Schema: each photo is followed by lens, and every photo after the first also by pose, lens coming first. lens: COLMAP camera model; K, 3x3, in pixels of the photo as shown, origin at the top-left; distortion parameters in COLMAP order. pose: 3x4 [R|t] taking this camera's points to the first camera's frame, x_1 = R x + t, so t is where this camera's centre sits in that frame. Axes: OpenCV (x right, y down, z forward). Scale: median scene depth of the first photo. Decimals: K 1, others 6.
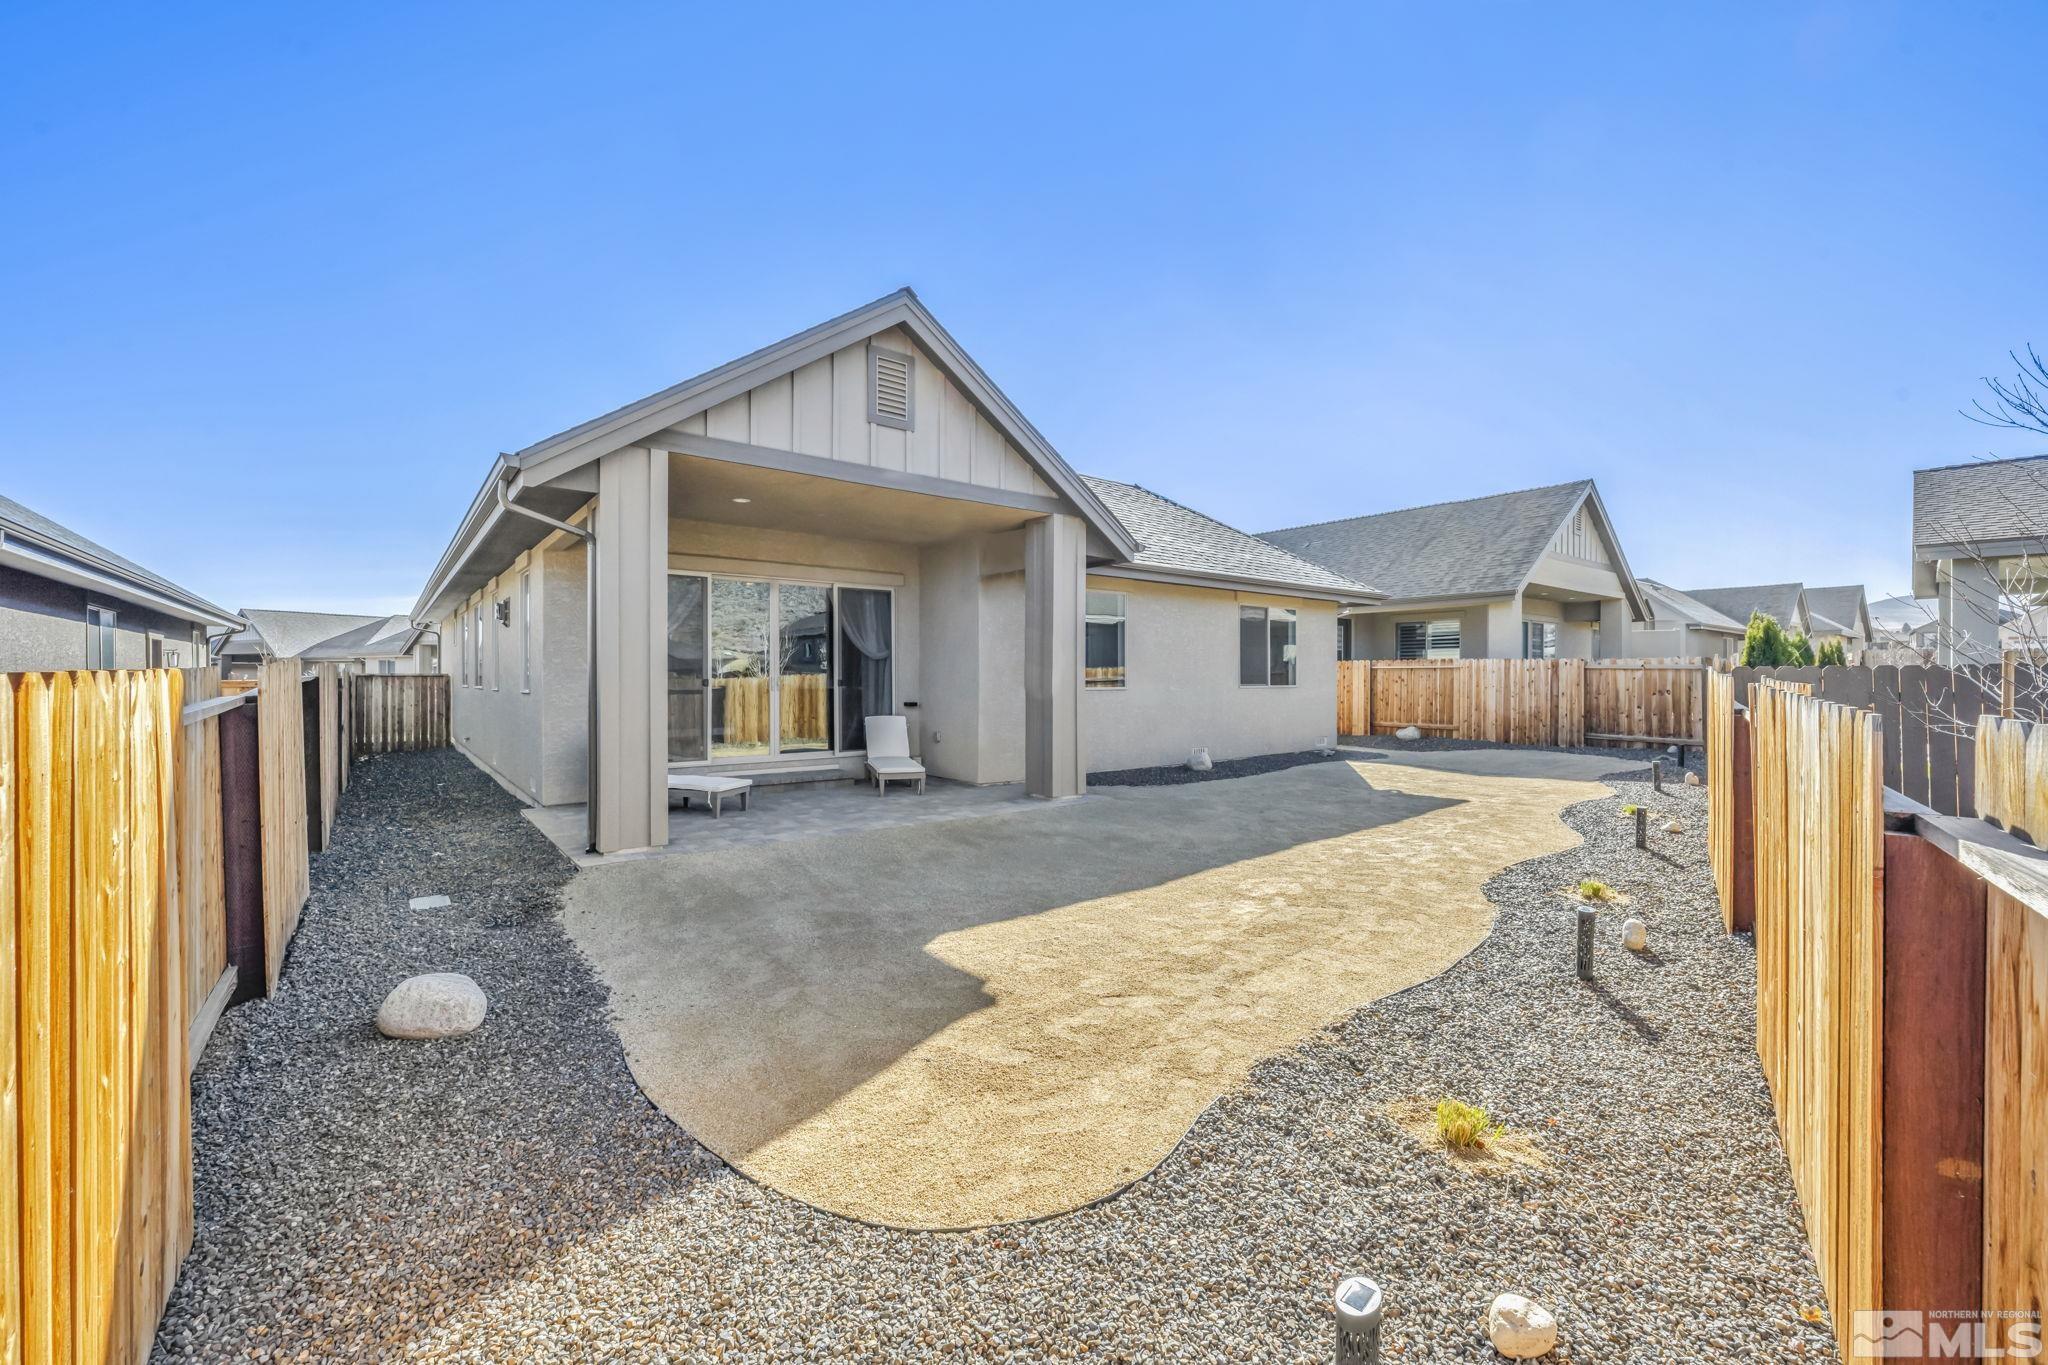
lens RADIAL K [[845.2, 0, 1030.7], [0, 845.2, 681.0], [0, 0, 1]] dist [-0.000946, -0.000411]
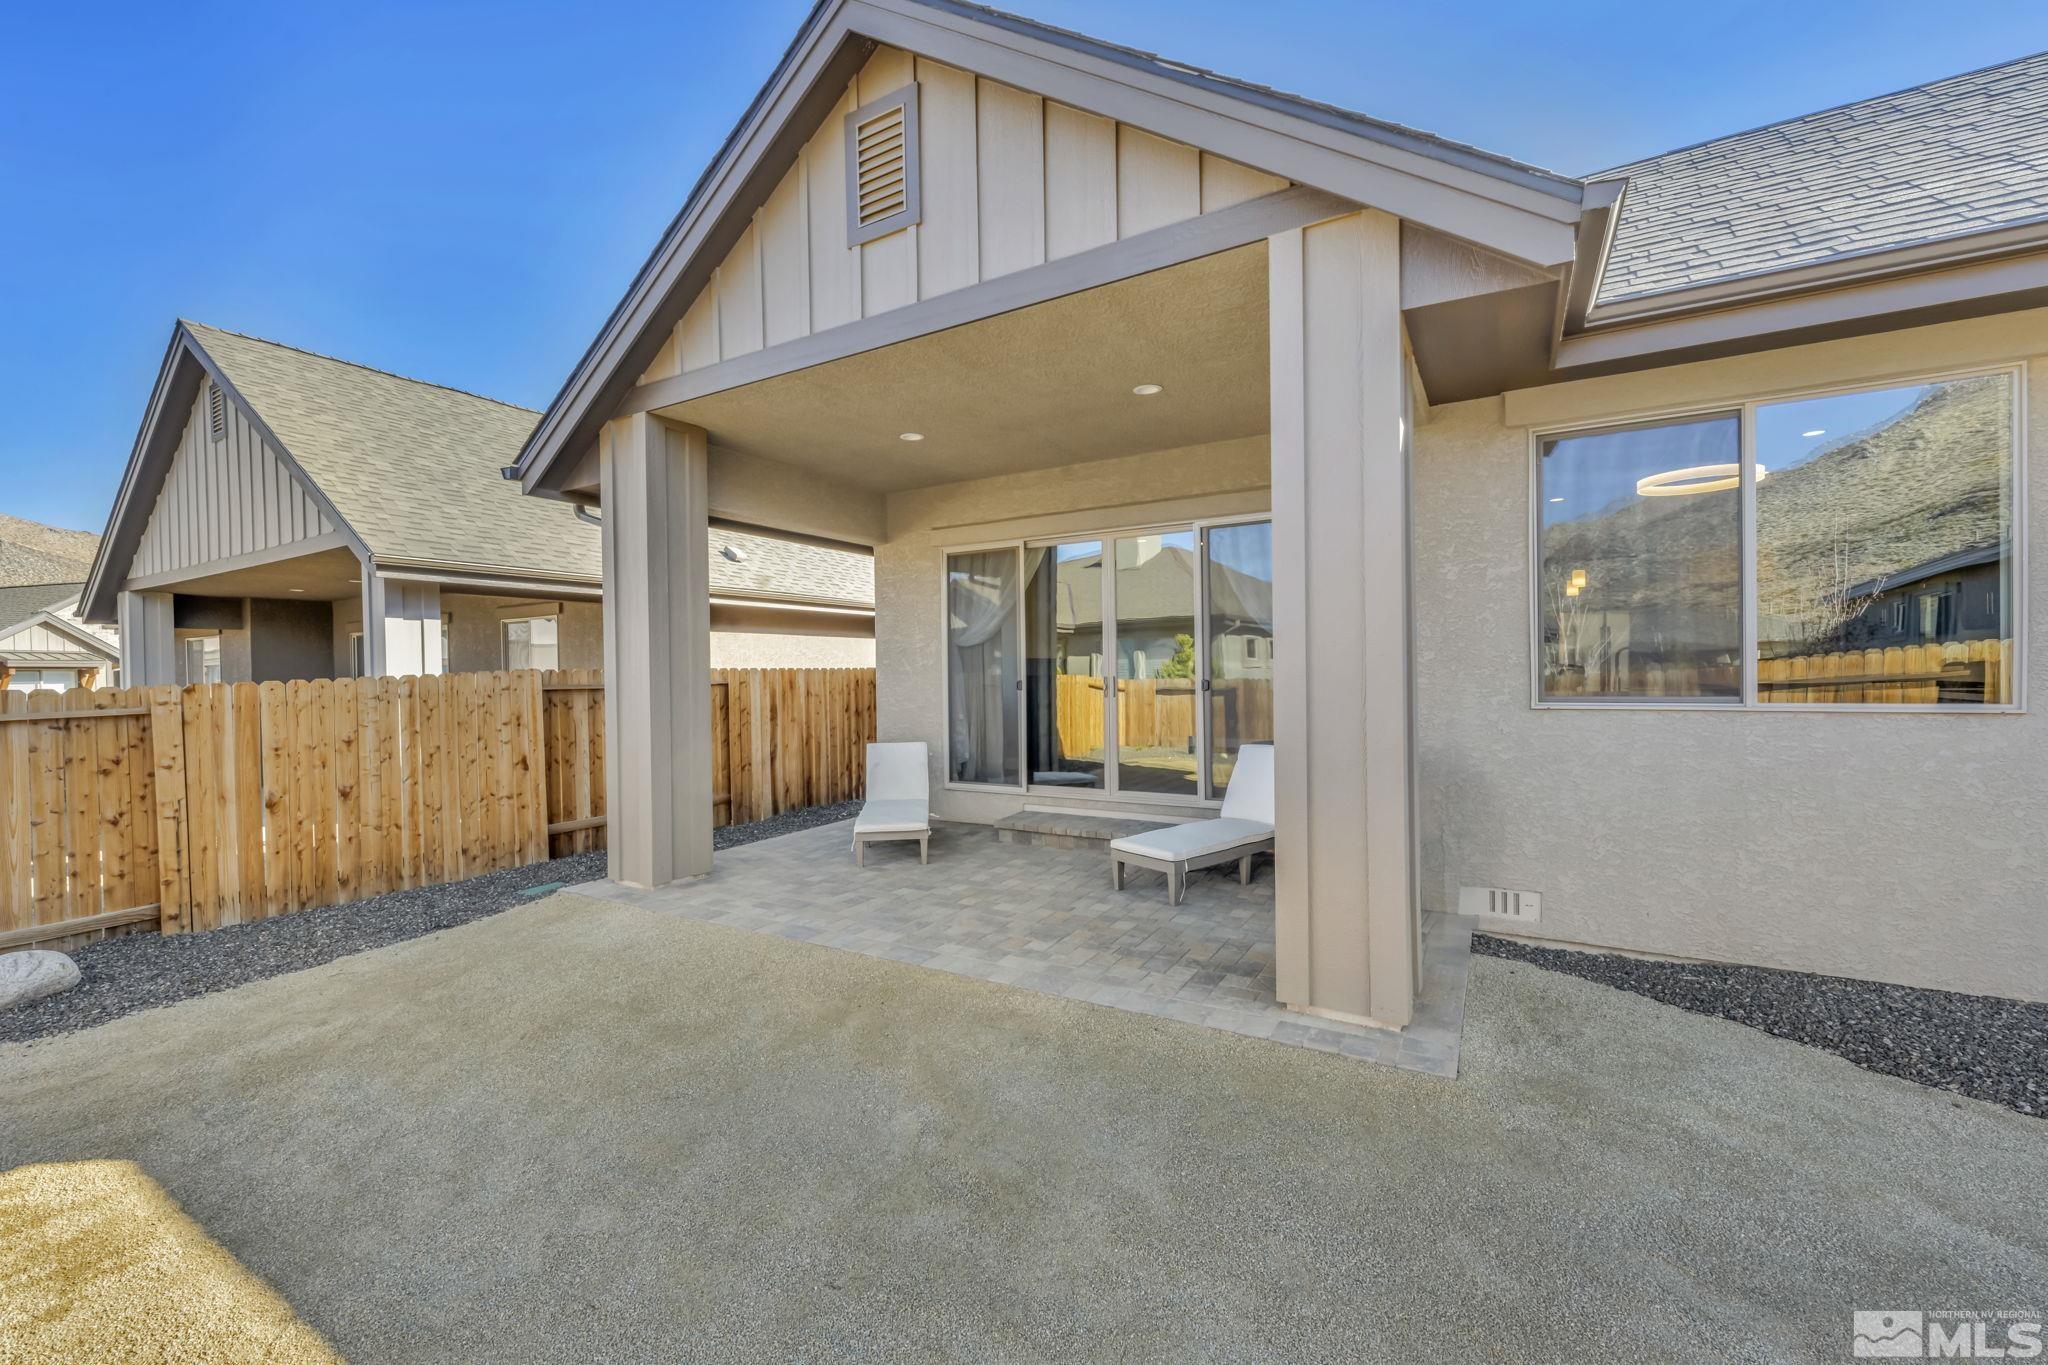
lens RADIAL K [[845.2, 0, 1030.7], [0, 845.2, 681.0], [0, 0, 1]] dist [-0.000946, -0.000411]
pose [[0.342634, -0.000844, -0.939469, 0.396389], [0.009729, 0.999949, 0.002650, -0.005050], [0.939419, -0.010048, 0.342625, 0.900121]]
